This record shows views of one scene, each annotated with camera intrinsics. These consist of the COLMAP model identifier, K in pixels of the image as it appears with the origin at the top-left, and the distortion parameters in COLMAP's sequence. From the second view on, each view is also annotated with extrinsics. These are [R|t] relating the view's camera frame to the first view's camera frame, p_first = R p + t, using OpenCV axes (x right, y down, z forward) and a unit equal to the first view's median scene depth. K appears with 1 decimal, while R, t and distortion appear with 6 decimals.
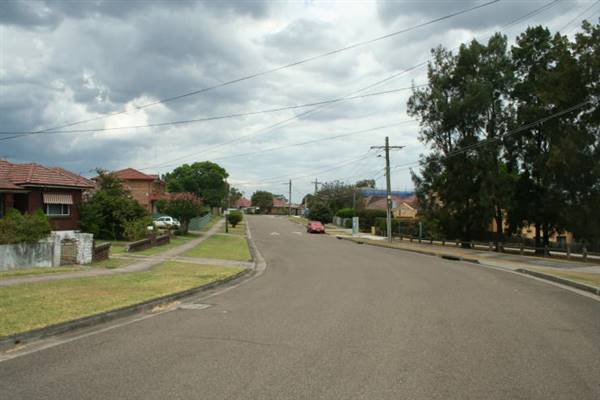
lens RADIAL K [[506.7, 0, 292.8], [0, 506.7, 200.3], [0, 0, 1]] dist [-0.091591, 0.161269]
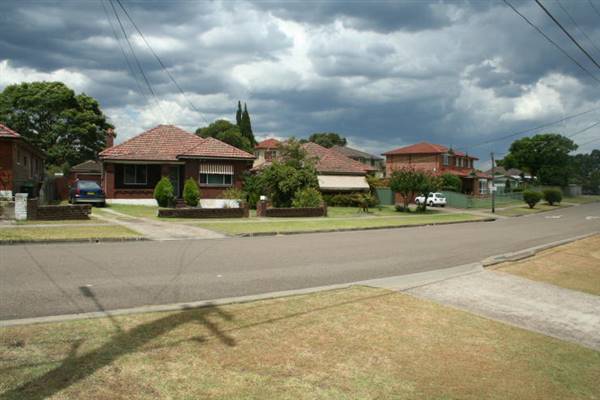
lens RADIAL K [[483.8, 0, 292.6], [0, 483.8, 193.8], [0, 0, 1]] dist [-0.164998, 0.119312]
pose [[0.681234, 0.021538, -0.731748, 0.393447], [-0.001868, 0.999615, 0.027684, 0.020112], [0.732063, -0.017492, 0.681012, 0.394219]]
